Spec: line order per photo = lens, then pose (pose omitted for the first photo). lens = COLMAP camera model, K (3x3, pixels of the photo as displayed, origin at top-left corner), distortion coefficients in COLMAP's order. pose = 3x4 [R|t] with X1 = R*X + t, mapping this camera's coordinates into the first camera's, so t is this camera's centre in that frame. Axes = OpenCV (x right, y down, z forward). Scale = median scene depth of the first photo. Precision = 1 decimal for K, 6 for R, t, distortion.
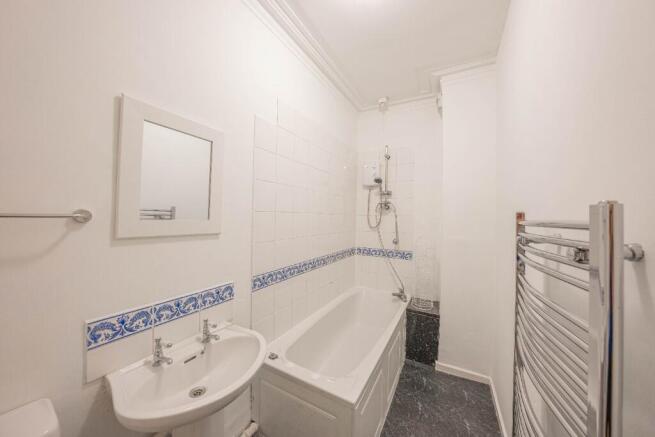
lens RADIAL K [[220.9, 0, 325.8], [0, 220.9, 217.6], [0, 0, 1]] dist [-0.029976, 0.000009]
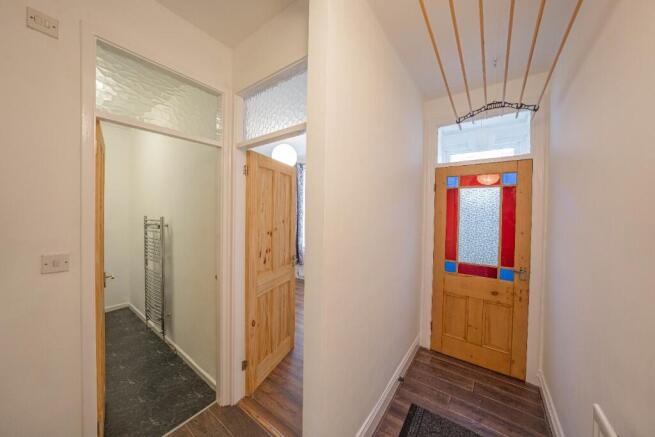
lens RADIAL K [[224.2, 0, 327.2], [0, 224.2, 215.5], [0, 0, 1]] dist [-0.034863, 0.007200]
pose [[0.110923, -0.012393, 0.993752, -1.330855], [-0.024928, 0.999573, 0.015248, -0.098555], [-0.993516, -0.026463, 0.110566, -1.331519]]
